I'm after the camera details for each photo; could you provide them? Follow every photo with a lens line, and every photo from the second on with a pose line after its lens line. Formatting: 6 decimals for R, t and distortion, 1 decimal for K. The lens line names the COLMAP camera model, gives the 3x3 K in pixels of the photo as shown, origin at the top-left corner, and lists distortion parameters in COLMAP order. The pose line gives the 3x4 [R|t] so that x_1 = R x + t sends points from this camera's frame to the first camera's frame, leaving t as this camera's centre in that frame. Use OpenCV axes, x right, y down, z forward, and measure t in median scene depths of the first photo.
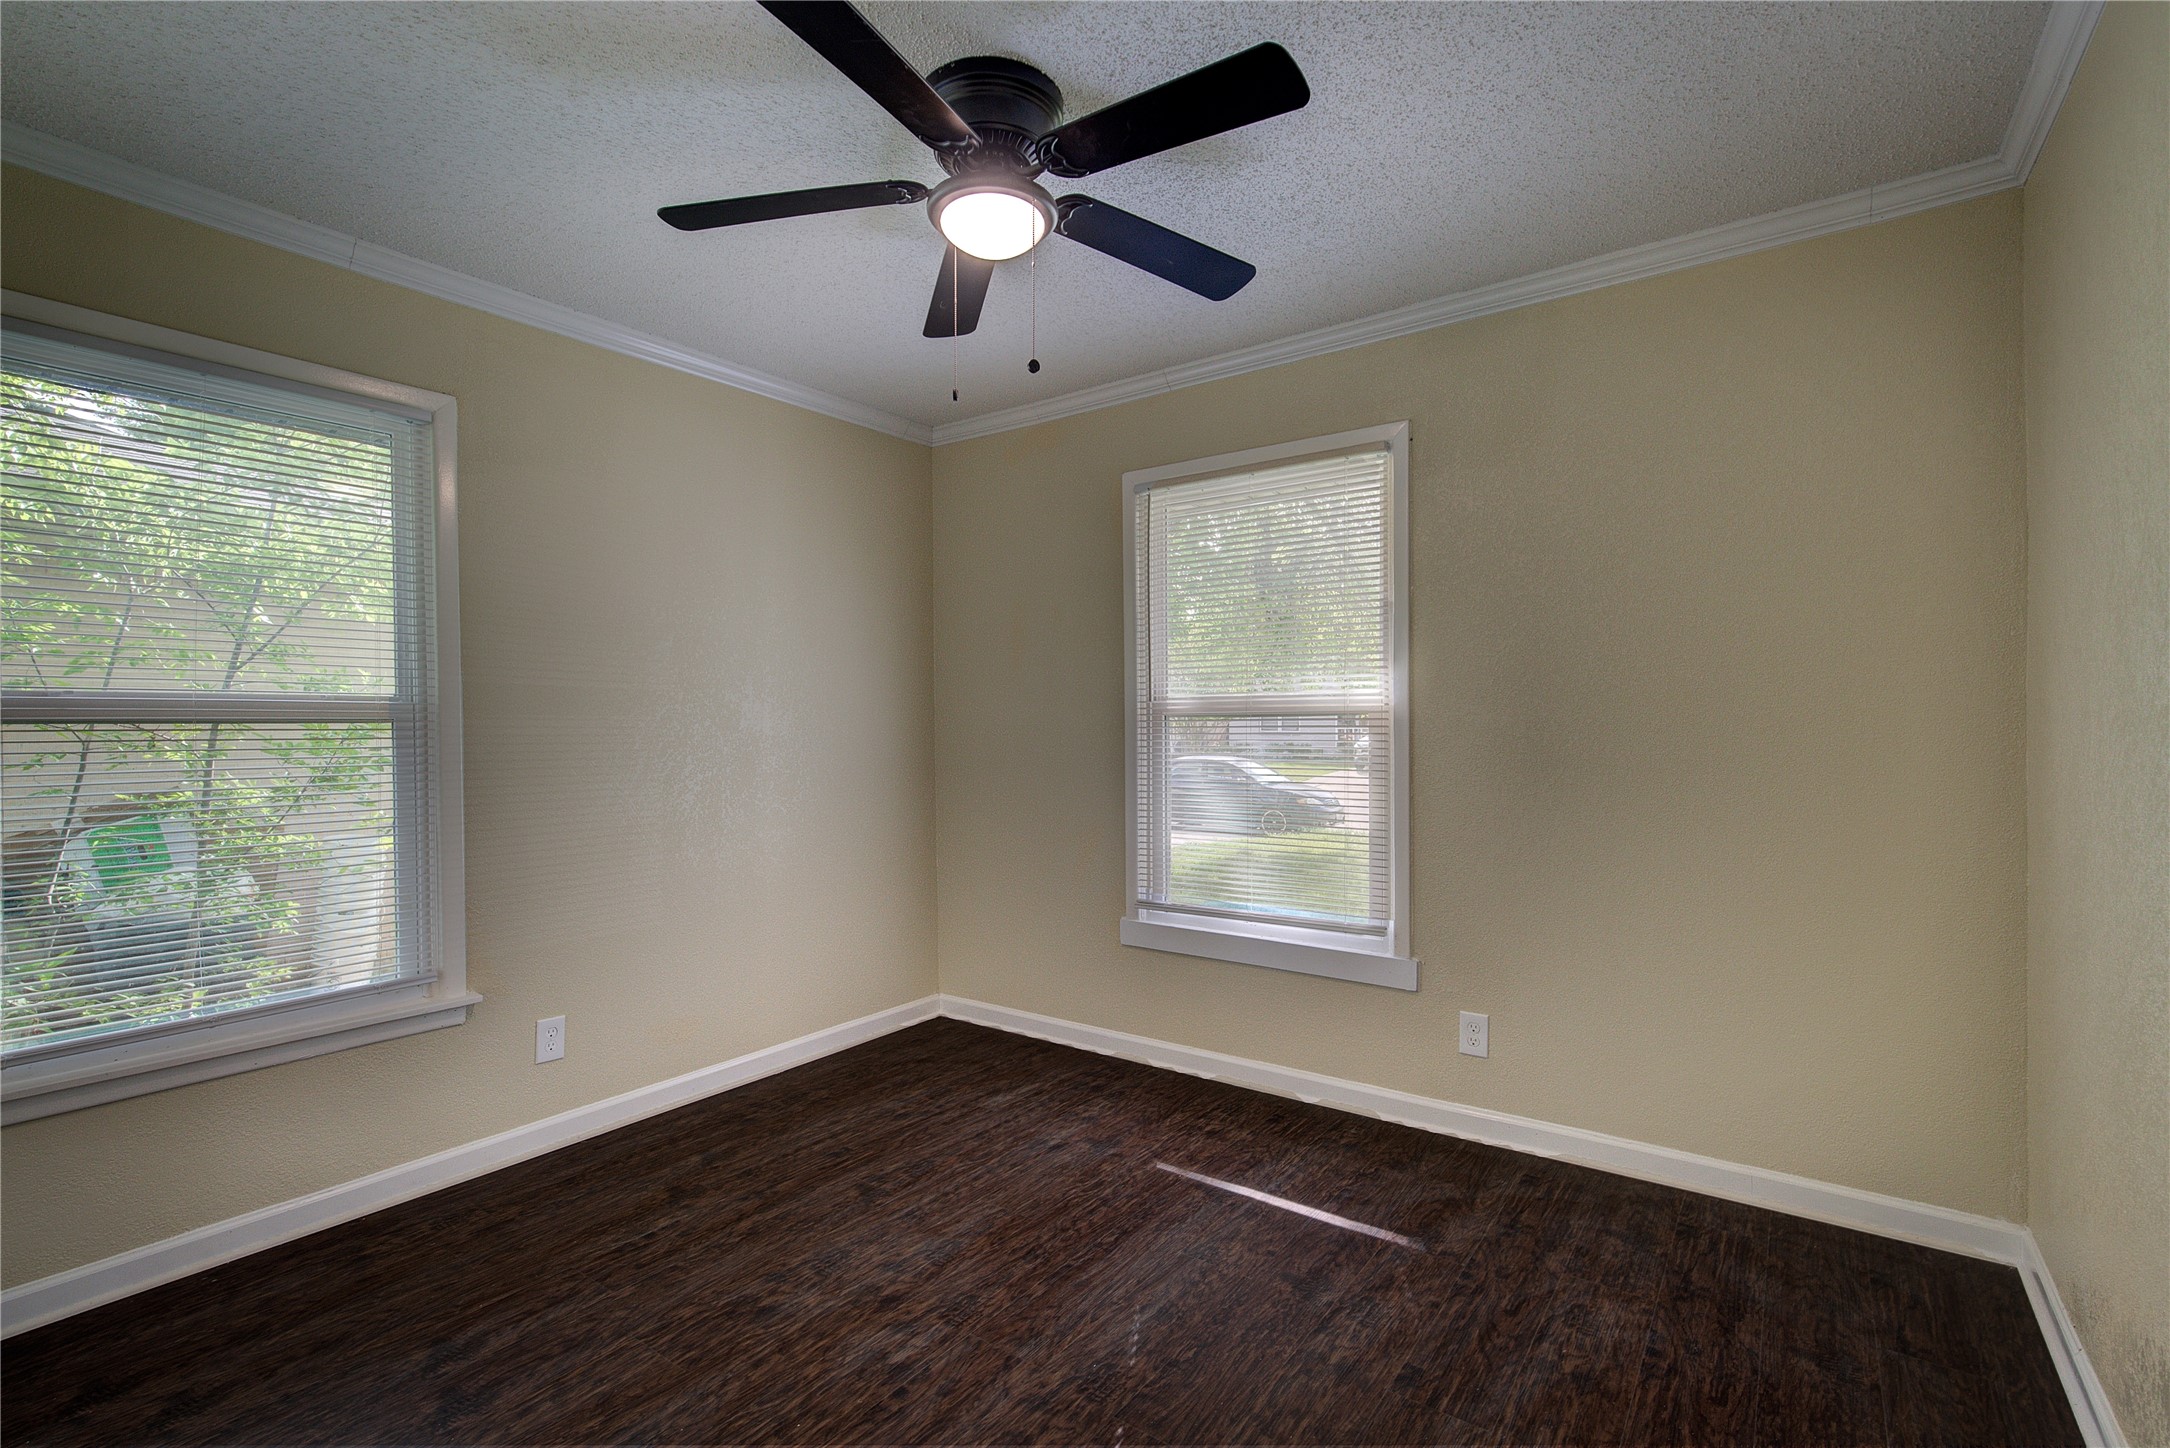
lens RADIAL K [[989.3, 0, 1092.1], [0, 989.3, 732.8], [0, 0, 1]] dist [-0.001031, 0.001640]
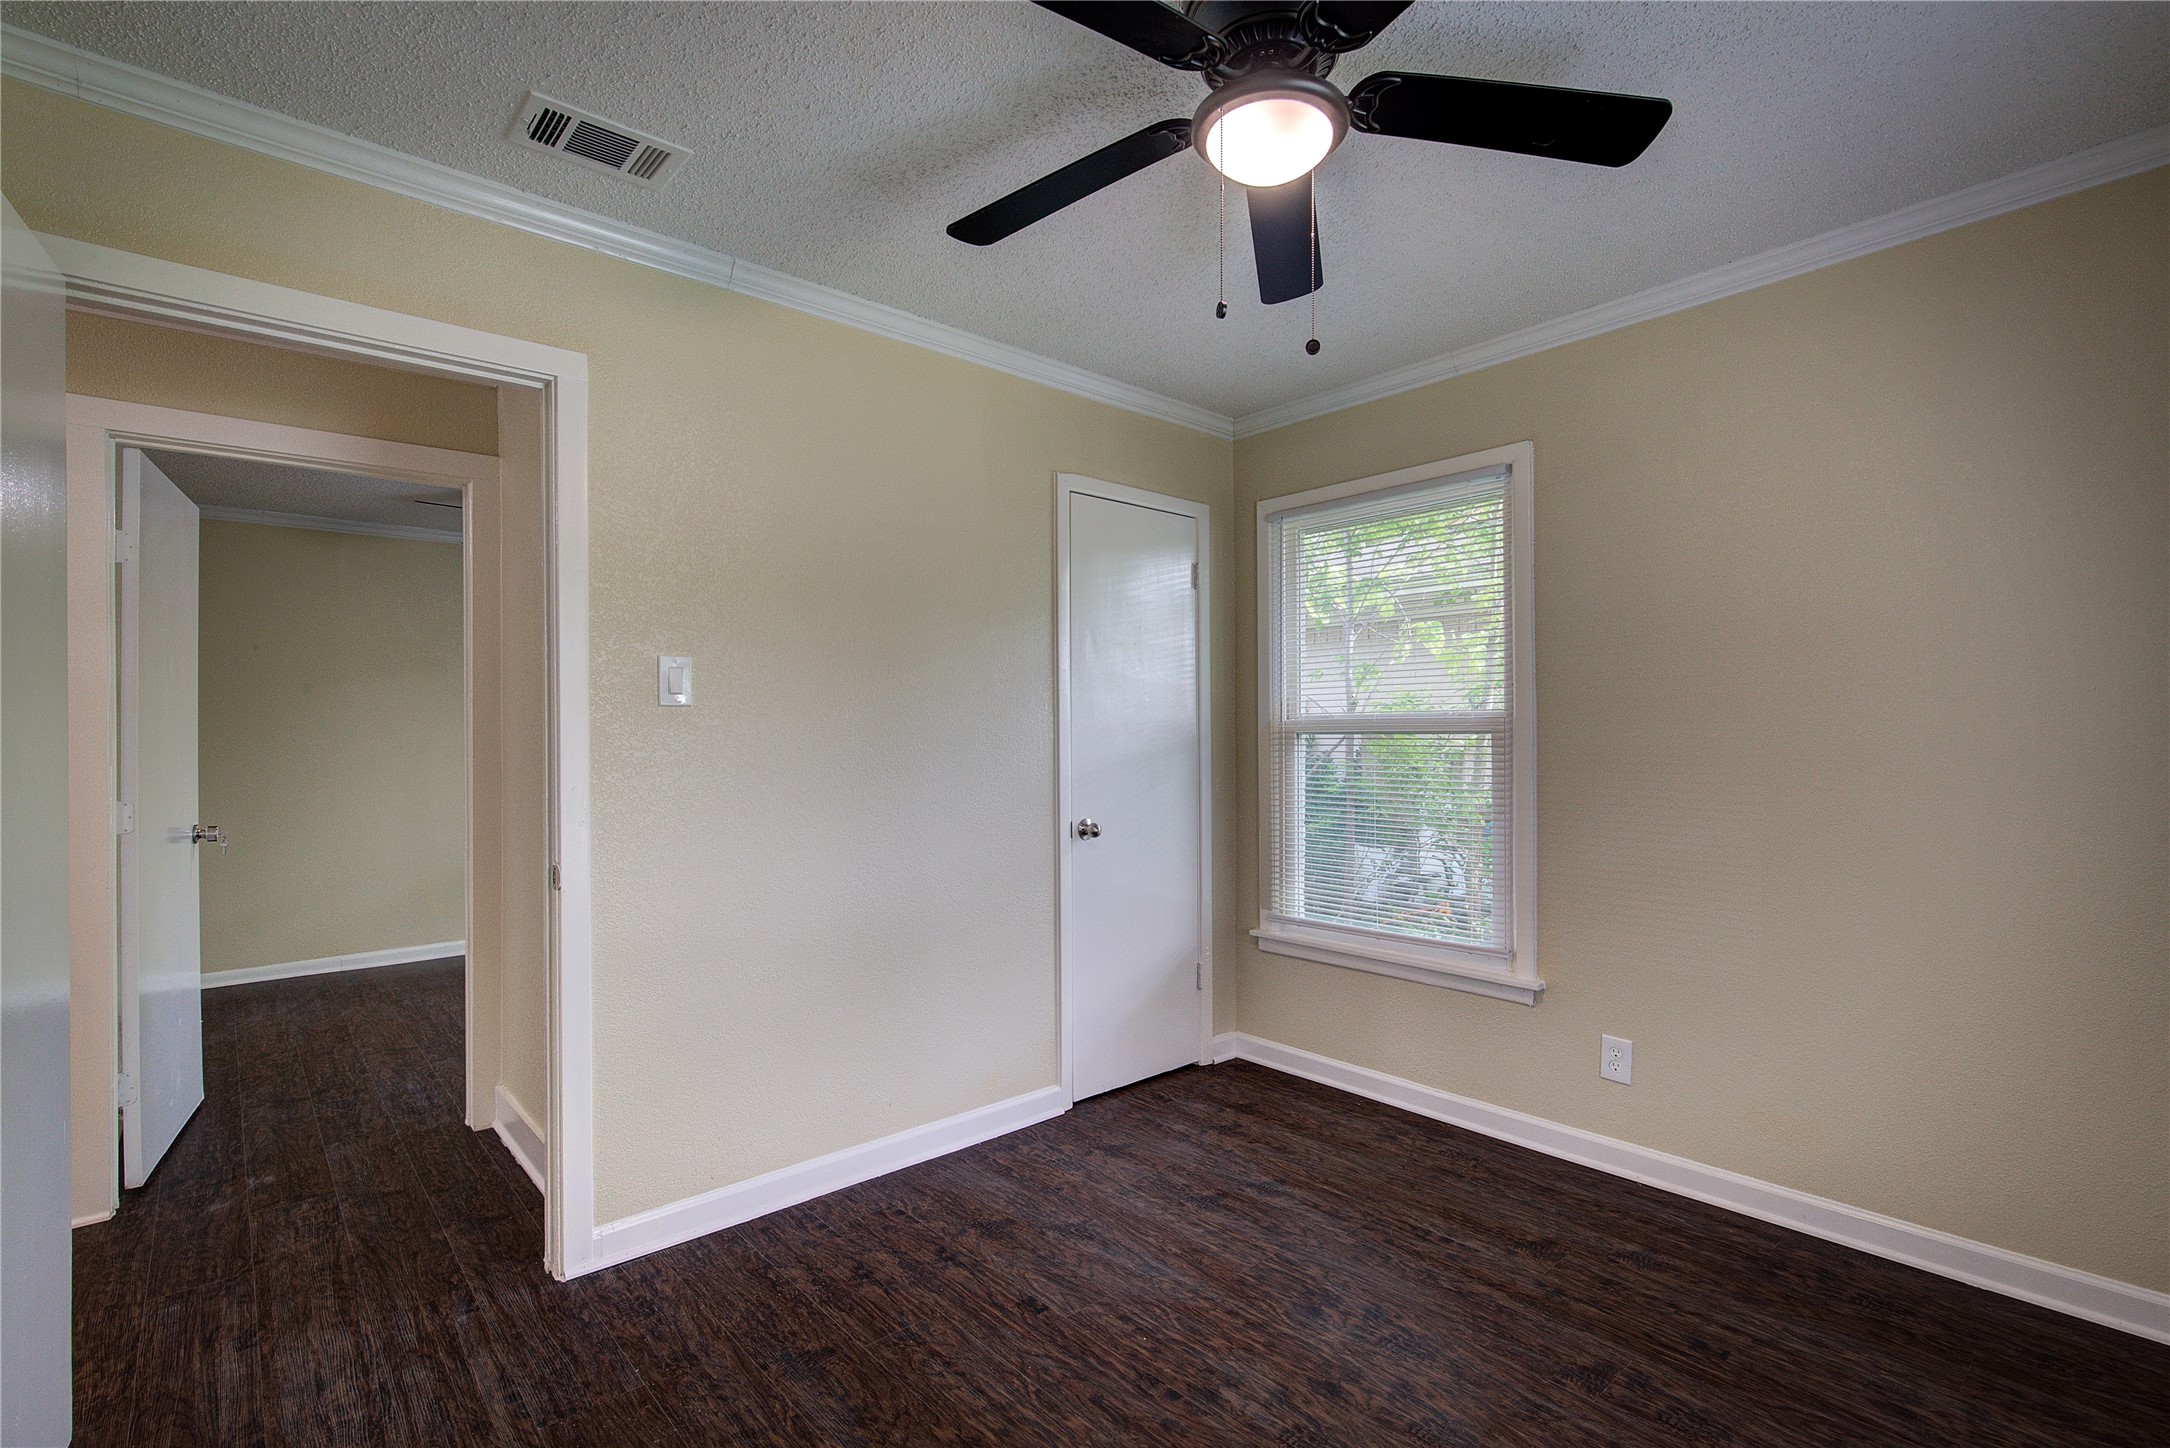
lens RADIAL K [[989.3, 0, 1090.7], [0, 989.3, 723.0], [0, 0, 1]] dist [-0.001031, 0.001640]
pose [[-0.217452, -0.006197, -0.976051, 0.626245], [-0.002972, 0.999979, -0.005686, -0.015436], [0.976067, 0.001664, -0.217466, 0.863614]]
